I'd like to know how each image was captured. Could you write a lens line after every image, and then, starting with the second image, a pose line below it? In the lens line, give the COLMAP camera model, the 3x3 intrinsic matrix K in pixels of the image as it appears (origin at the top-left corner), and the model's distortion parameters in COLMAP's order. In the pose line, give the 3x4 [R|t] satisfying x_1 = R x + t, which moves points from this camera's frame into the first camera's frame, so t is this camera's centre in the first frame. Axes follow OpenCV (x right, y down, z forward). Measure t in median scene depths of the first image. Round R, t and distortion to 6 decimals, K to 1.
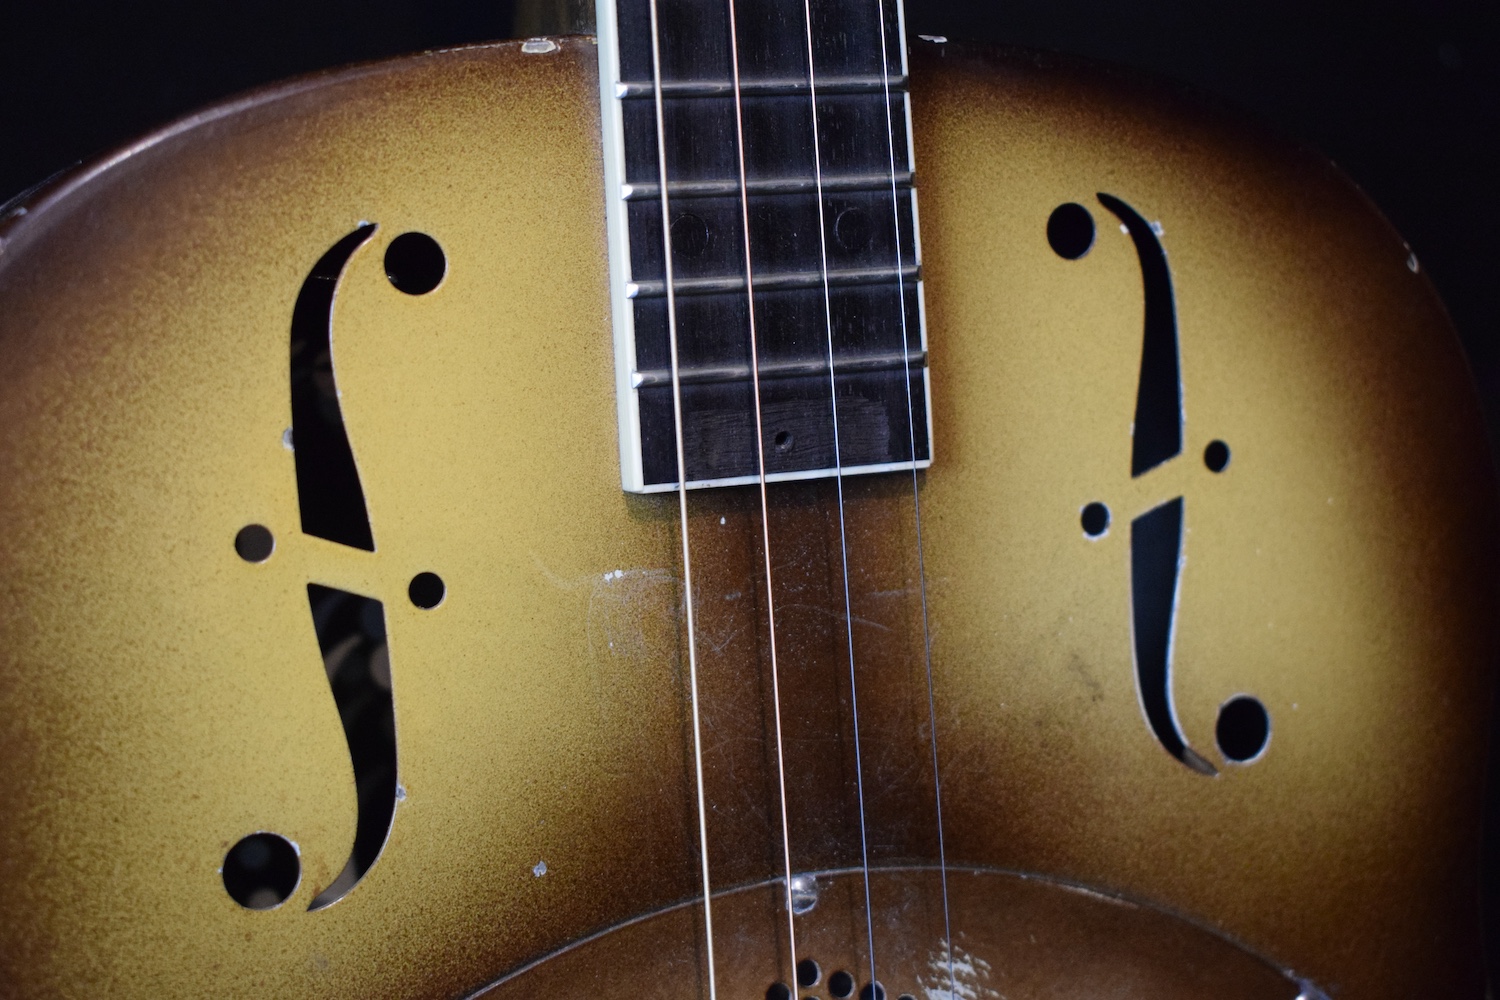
lens RADIAL K [[2369.7, 0, 748.0], [0, 2369.7, 506.0], [0, 0, 1]] dist [-0.022978, 0.000000]
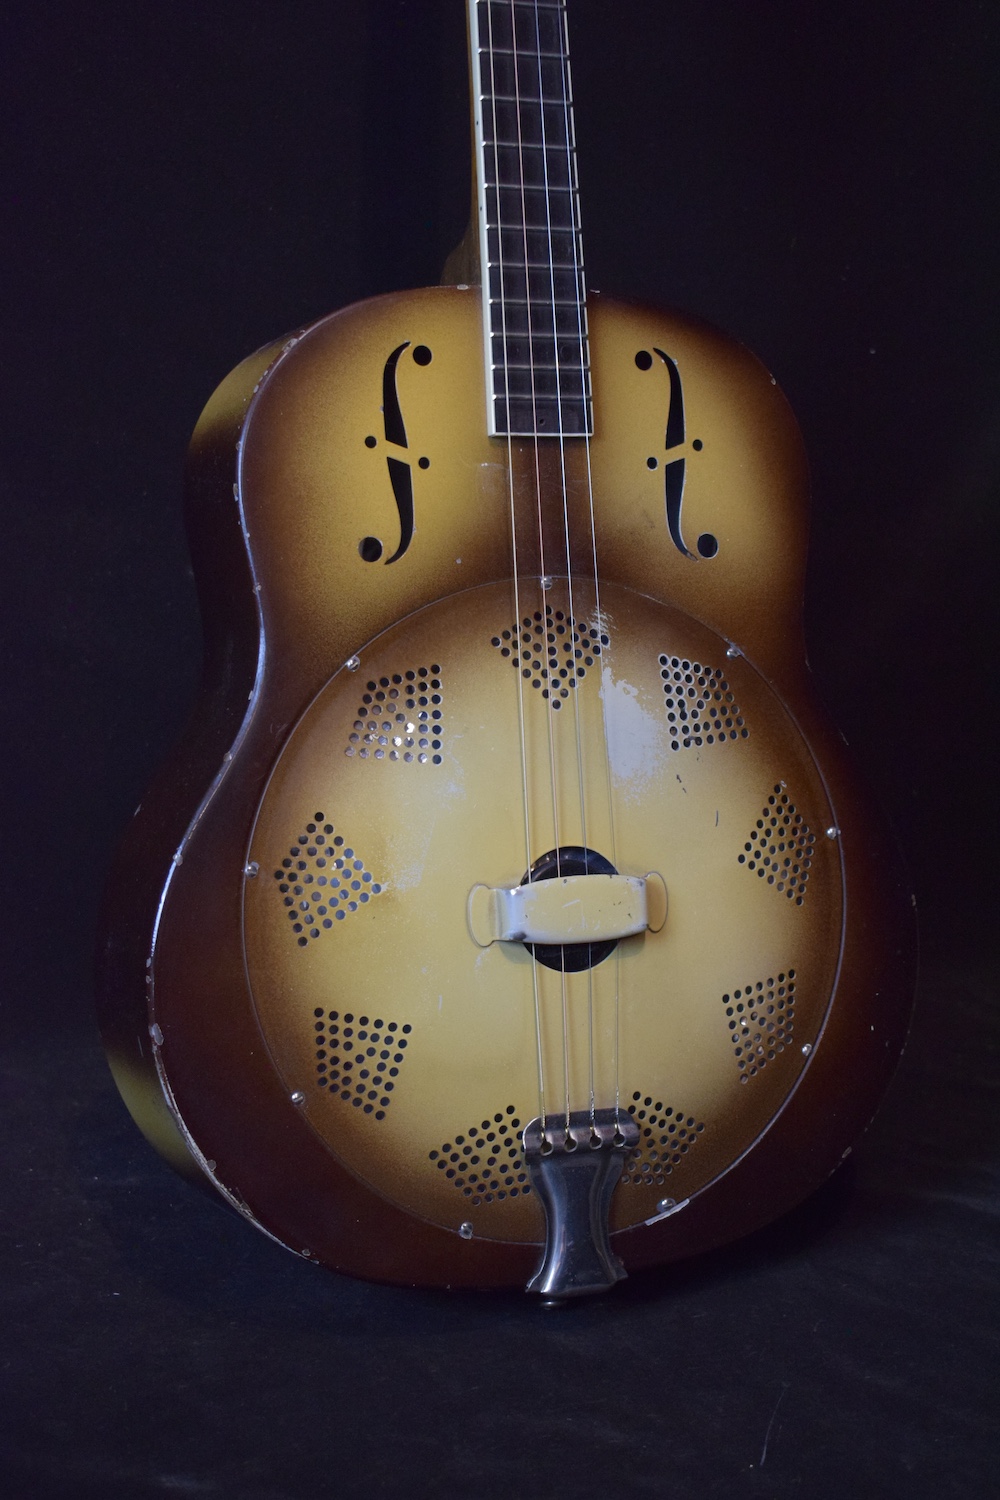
lens RADIAL K [[2369.7, 0, 500.5], [0, 2369.7, 743.7], [0, 0, 1]] dist [-0.022978, 0.000000]
pose [[0.999787, 0.012432, 0.016491, -0.080229], [-0.011031, 0.996531, -0.082493, 0.611578], [-0.017460, 0.082294, 0.996455, -1.890871]]
